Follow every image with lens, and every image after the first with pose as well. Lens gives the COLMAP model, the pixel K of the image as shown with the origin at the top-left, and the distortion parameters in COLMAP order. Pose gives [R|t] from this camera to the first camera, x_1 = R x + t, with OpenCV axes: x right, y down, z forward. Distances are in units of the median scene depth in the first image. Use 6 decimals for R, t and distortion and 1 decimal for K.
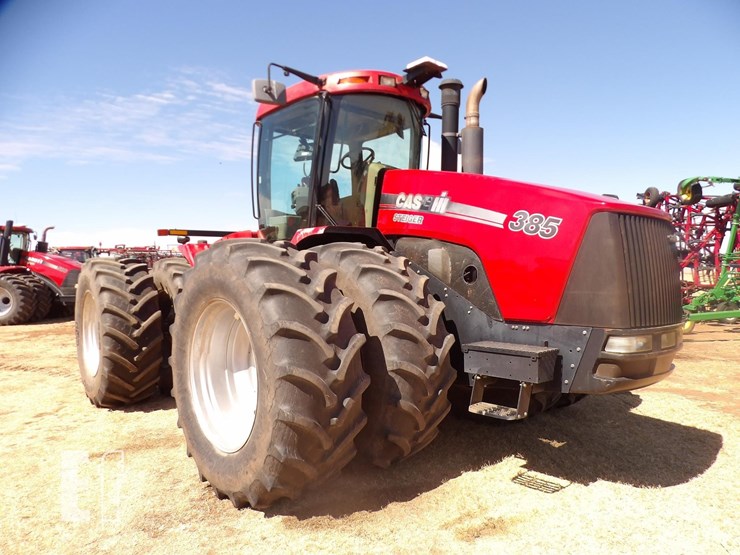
lens RADIAL K [[520.0, 0, 373.7], [0, 520.0, 275.3], [0, 0, 1]] dist [0.024518, -0.004506]
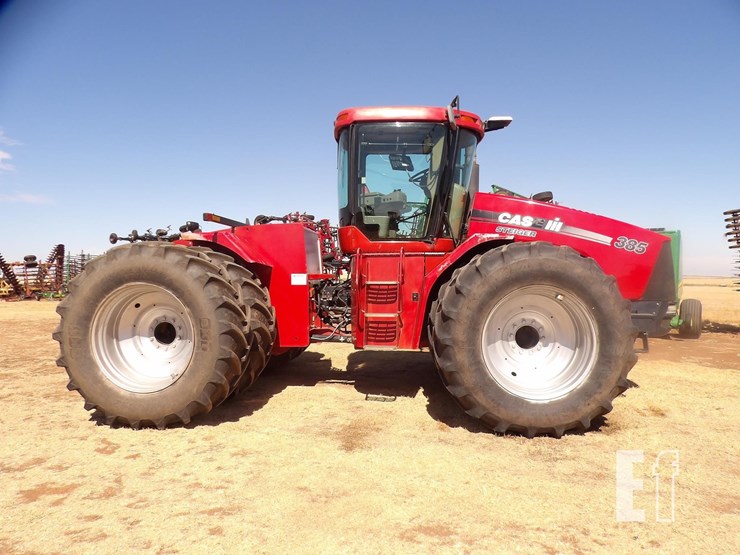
lens RADIAL K [[520.0, 0, 371.5], [0, 520.0, 276.6], [0, 0, 1]] dist [0.024518, -0.004506]
pose [[0.686086, 0.019235, 0.727266, -1.346065], [-0.018635, 0.999787, -0.008863, 0.035535], [-0.727282, -0.007472, 0.686298, 0.346312]]
